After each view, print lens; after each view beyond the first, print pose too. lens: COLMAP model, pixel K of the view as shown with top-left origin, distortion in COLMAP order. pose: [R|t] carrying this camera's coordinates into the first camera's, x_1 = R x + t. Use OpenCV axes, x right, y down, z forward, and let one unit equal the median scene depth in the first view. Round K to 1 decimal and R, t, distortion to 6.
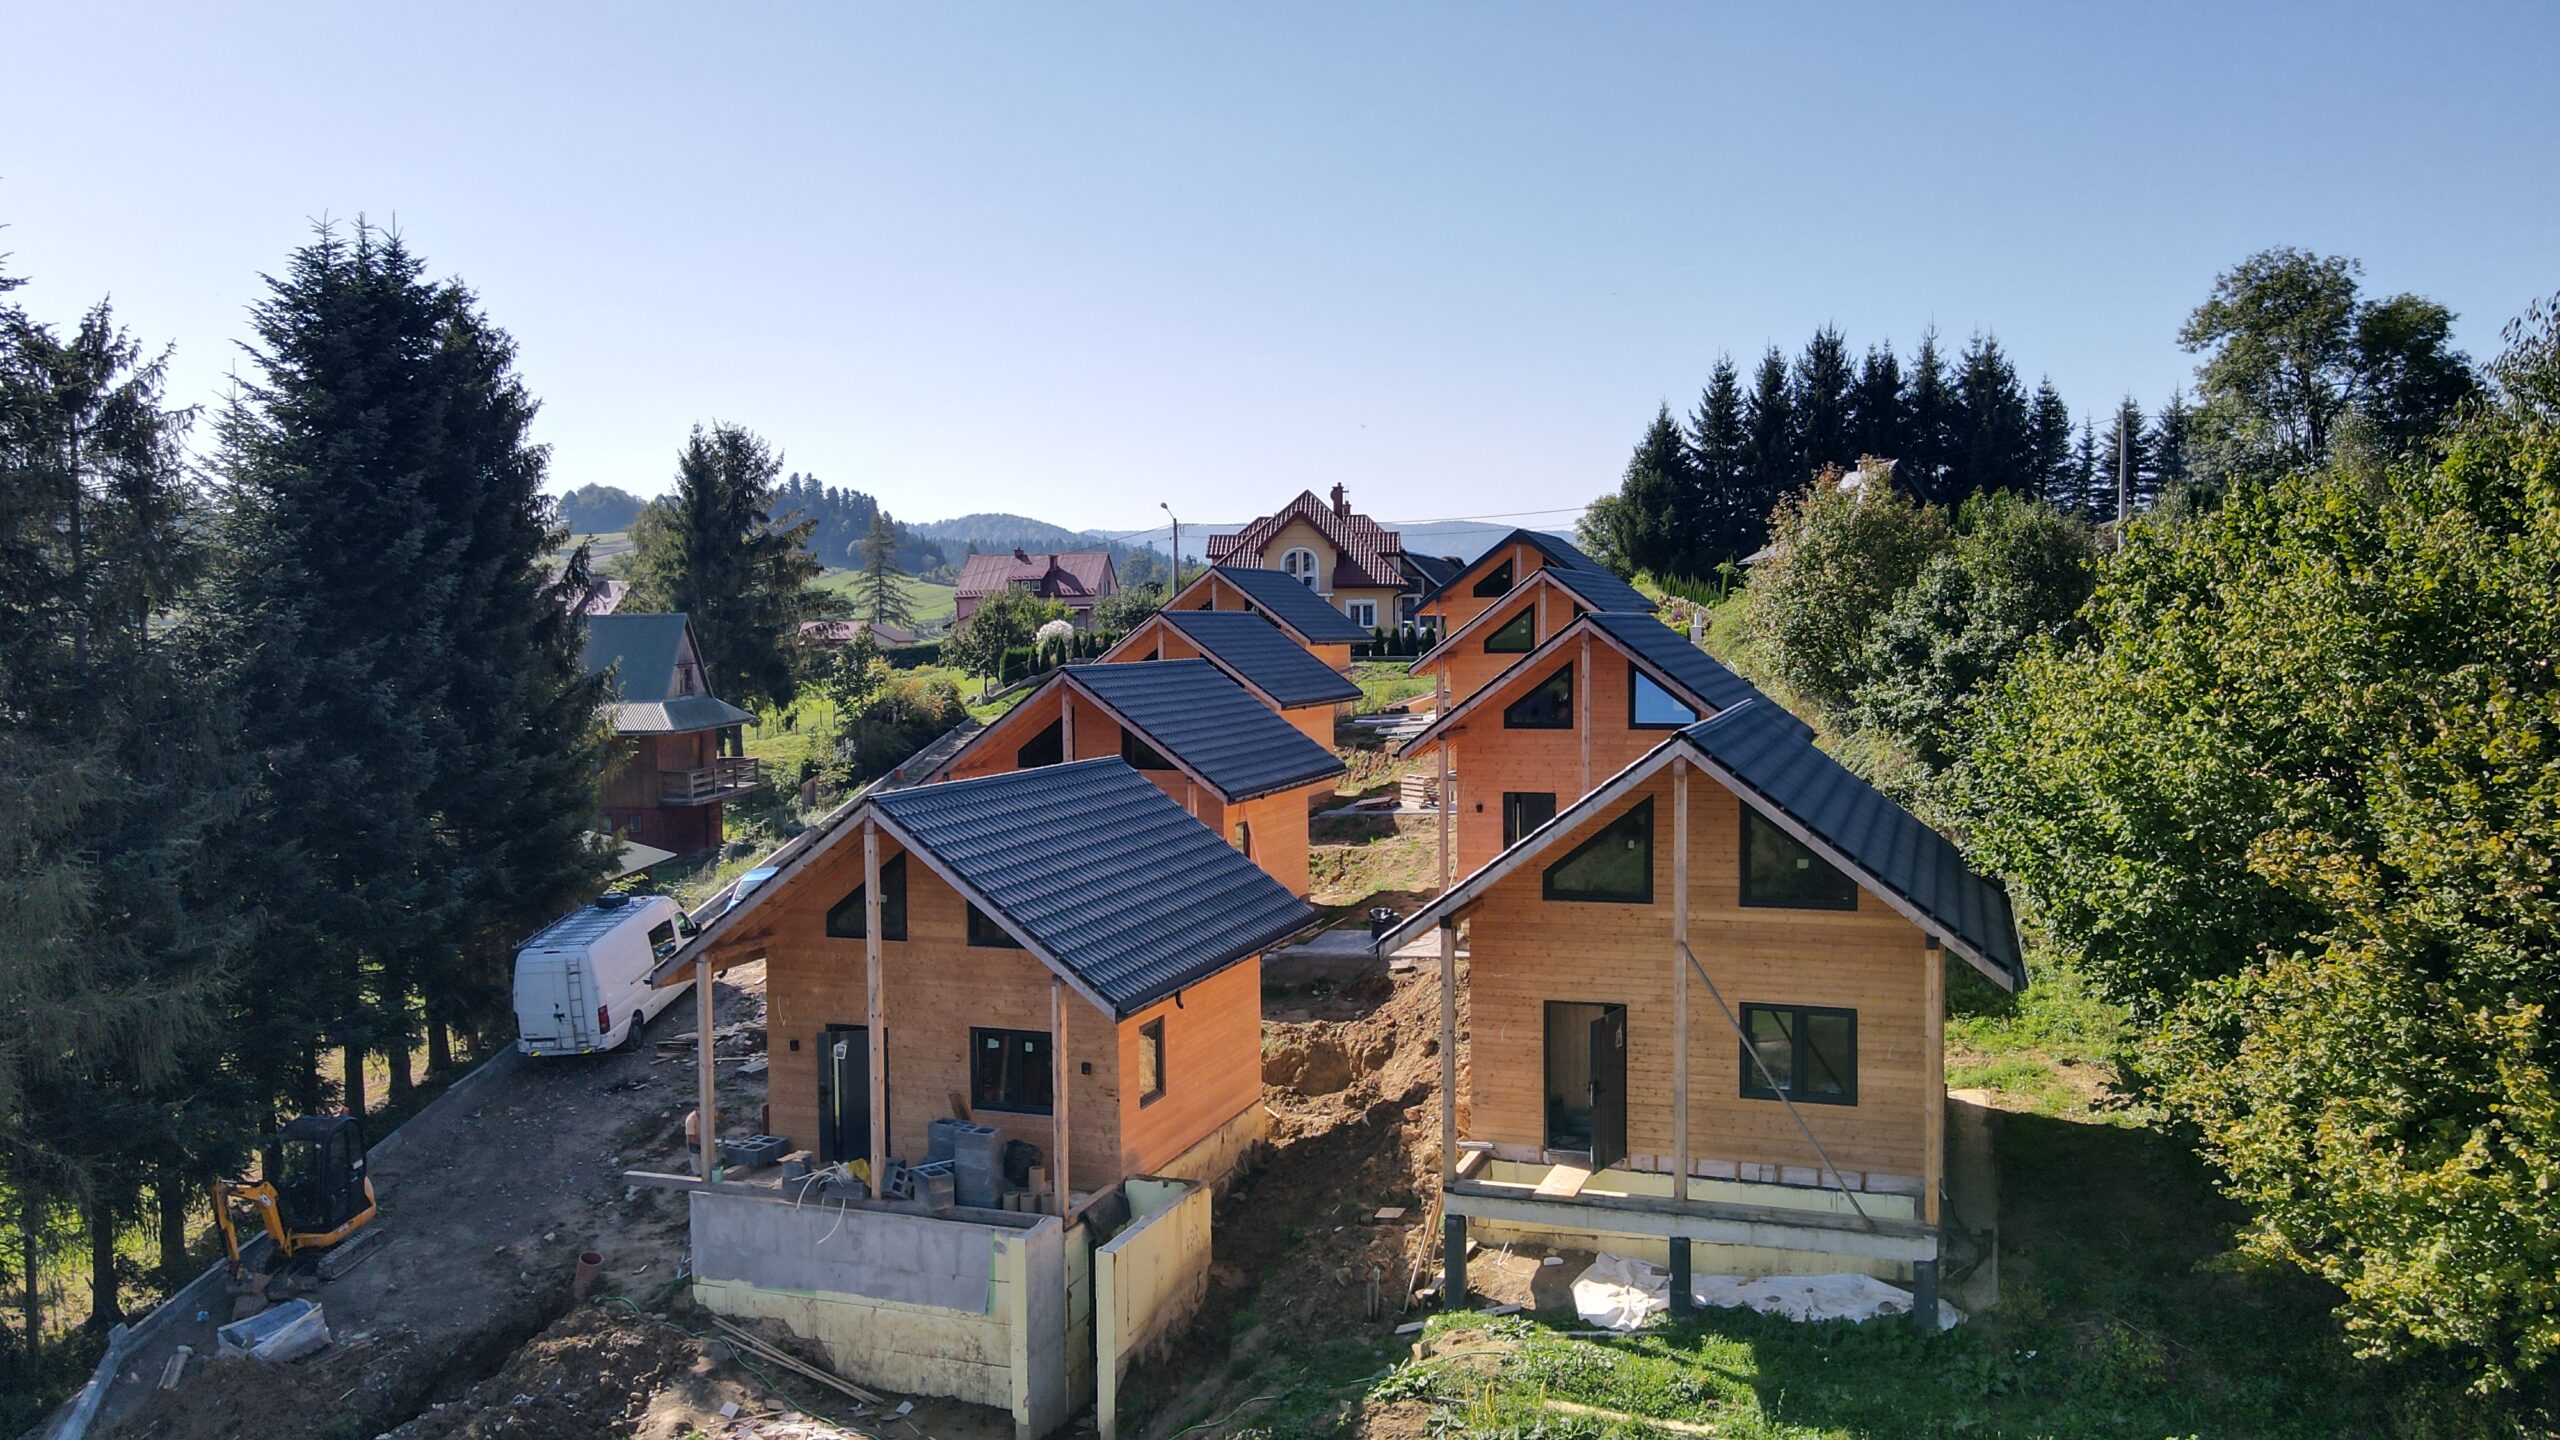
lens RADIAL K [[1886.5, 0, 1261.2], [0, 1886.5, 726.5], [0, 0, 1]] dist [0.001848, 0.021865]
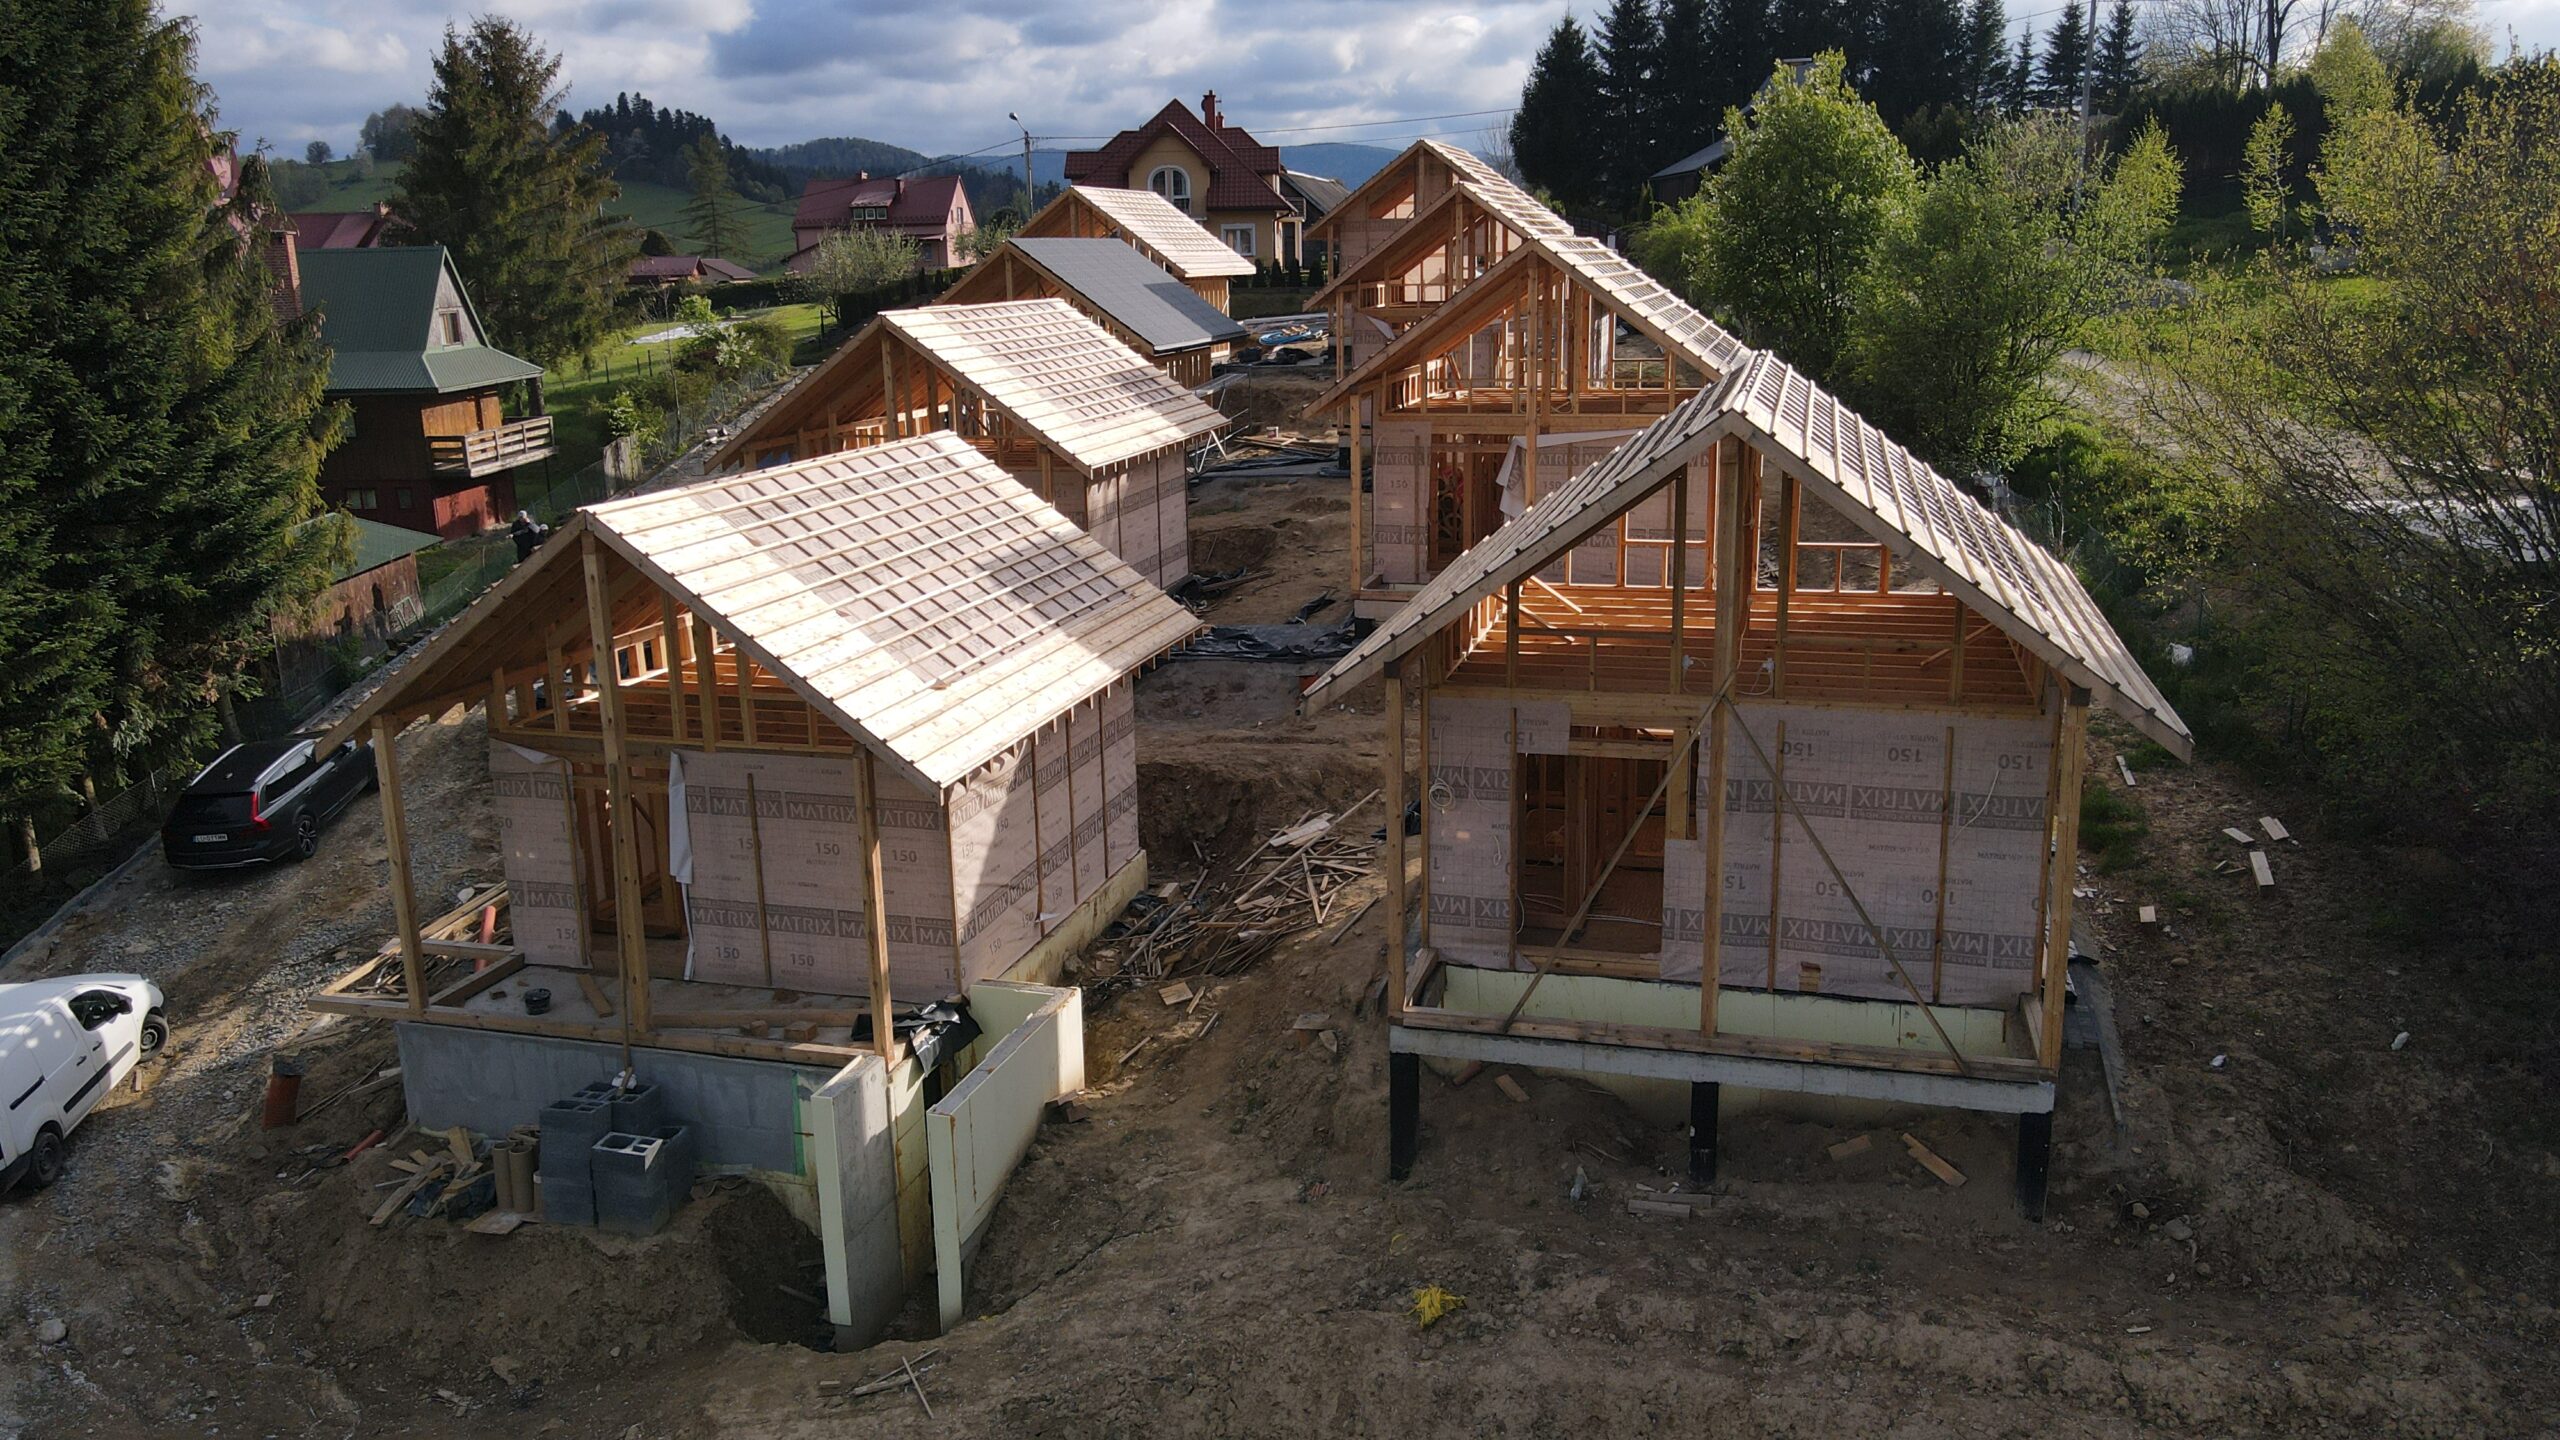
lens RADIAL K [[1886.5, 0, 1267.2], [0, 1886.5, 719.6], [0, 0, 1]] dist [0.001848, 0.021865]
pose [[0.997427, -0.026155, 0.066741, 0.000590], [0.013250, 0.982283, 0.186934, -0.005800], [-0.070448, -0.185569, 0.980103, 0.130819]]
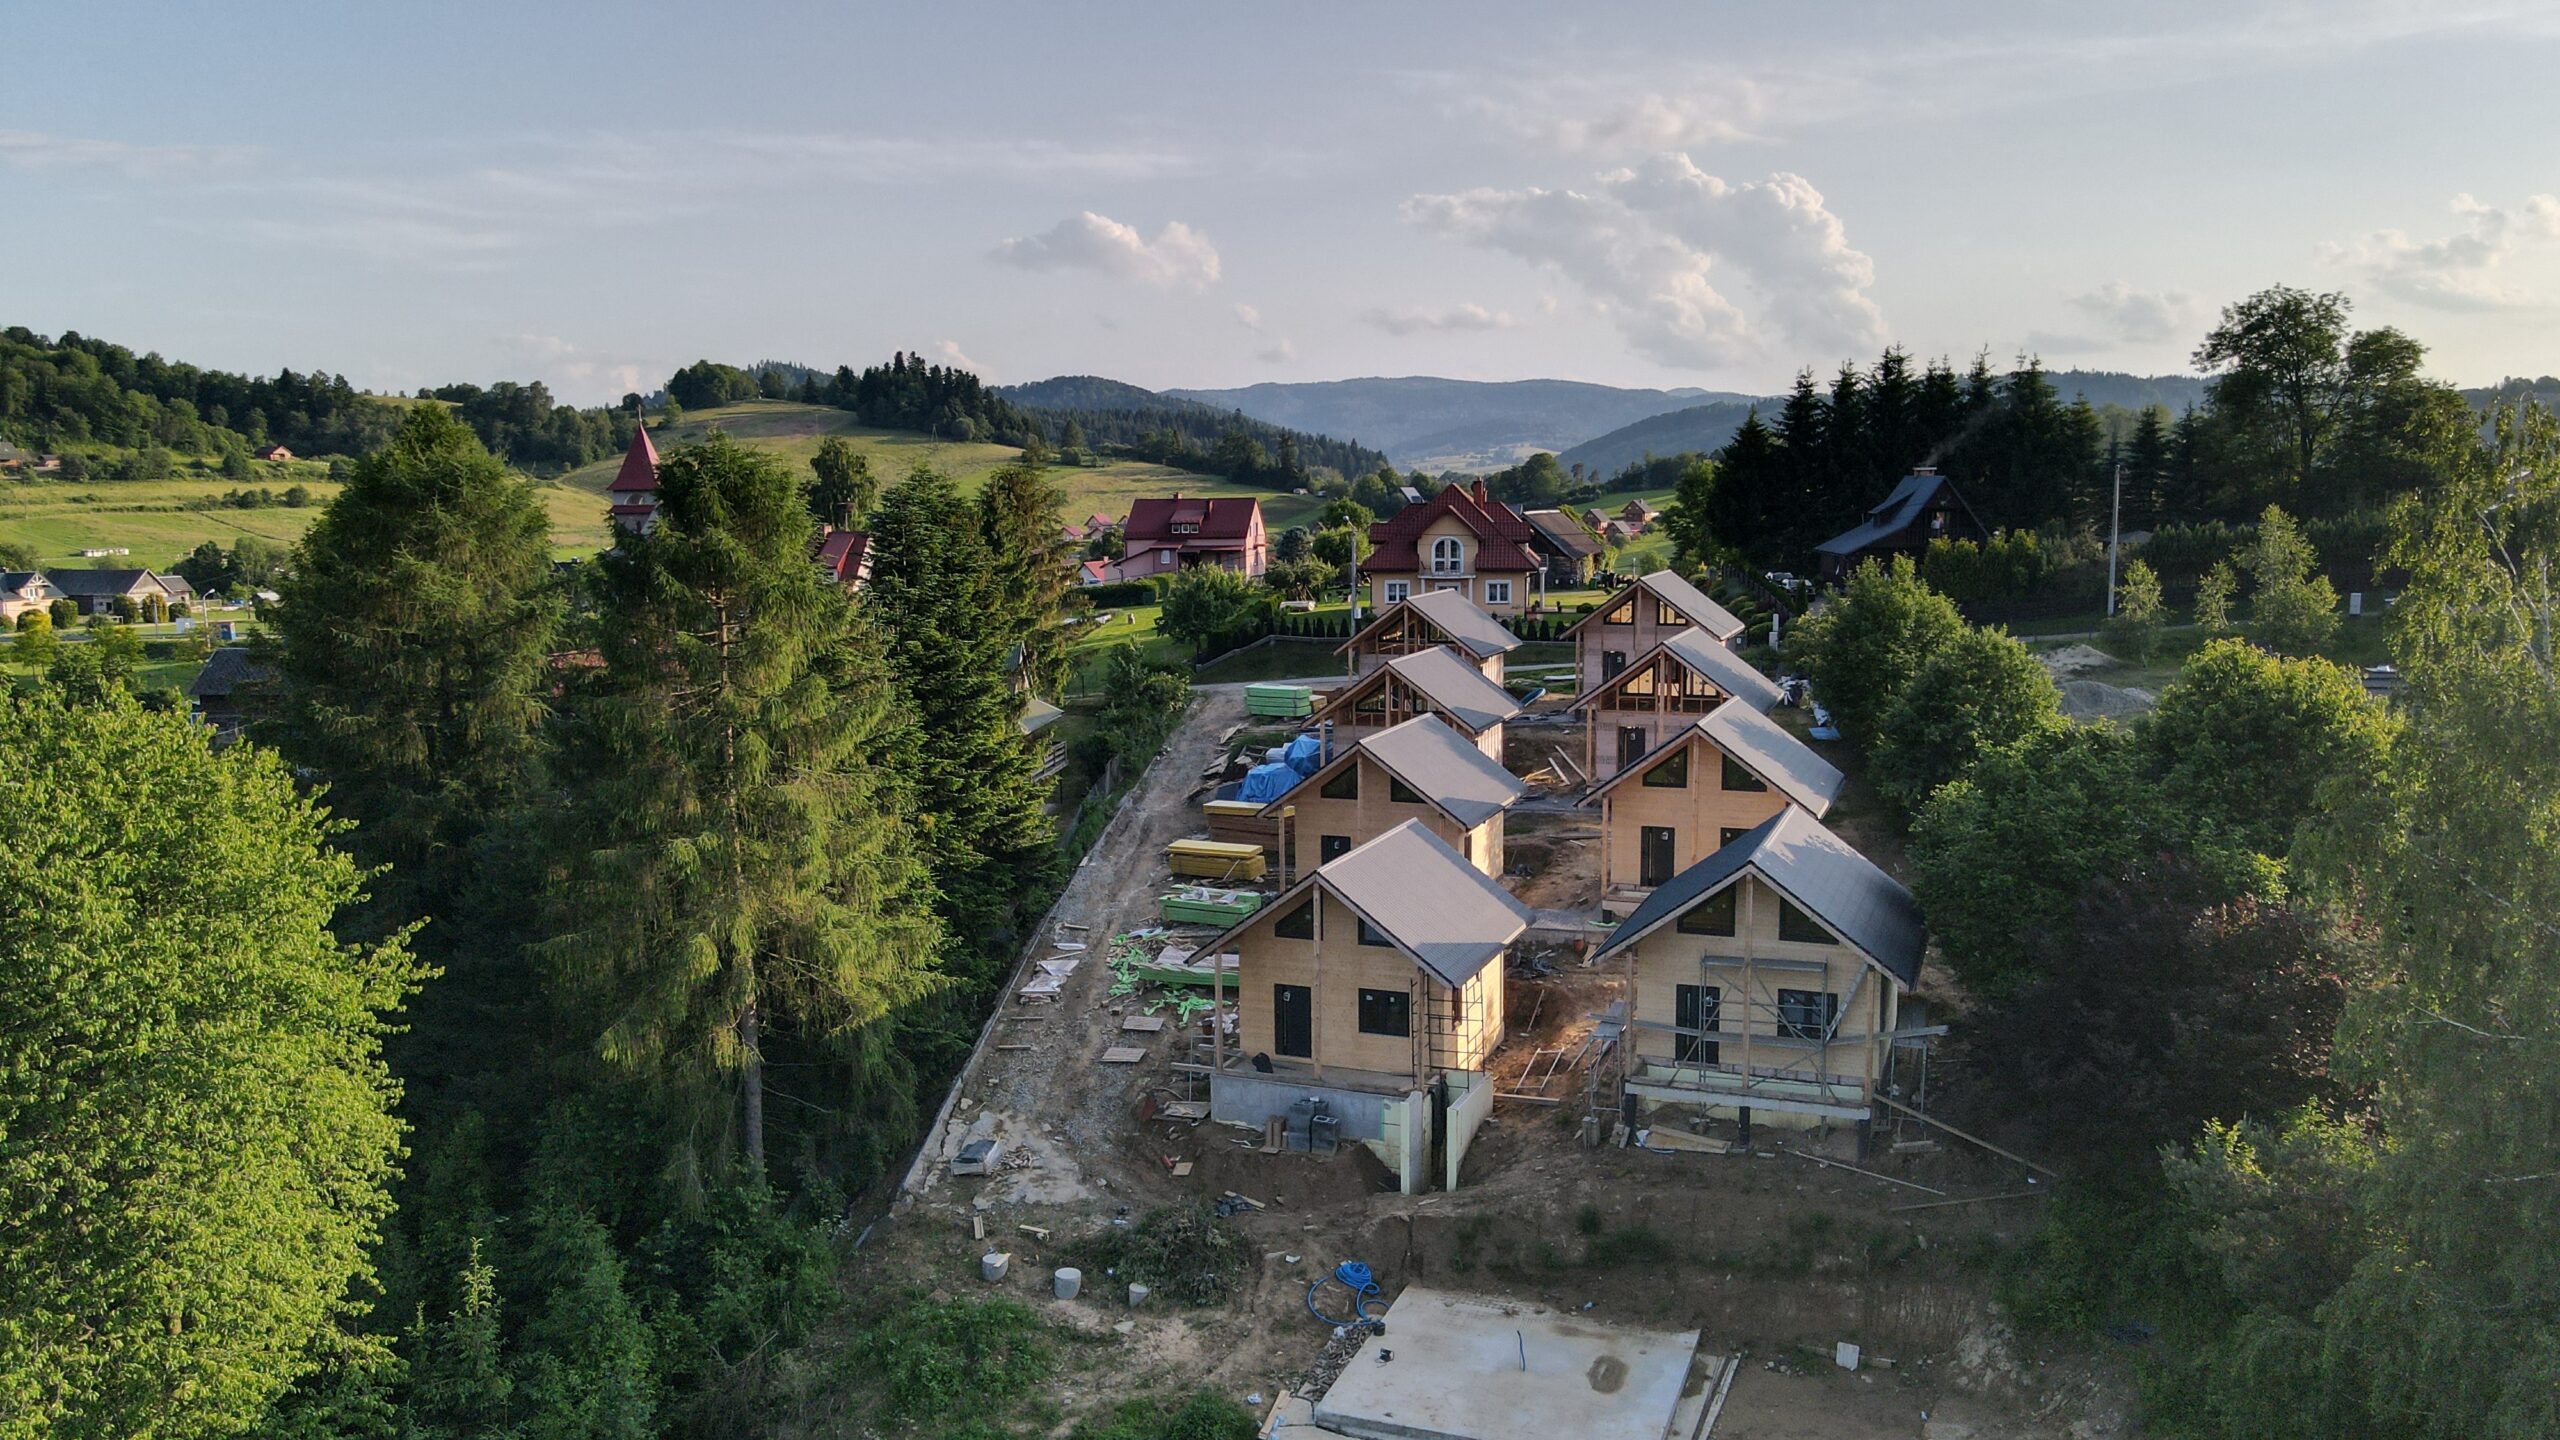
lens RADIAL K [[1886.5, 0, 1269.5], [0, 1886.5, 713.1], [0, 0, 1]] dist [0.001848, 0.021865]
pose [[0.999236, 0.006774, -0.038478, -0.090987], [-0.004207, 0.997785, 0.066395, -0.121301], [0.038842, -0.066183, 0.997051, -0.433342]]
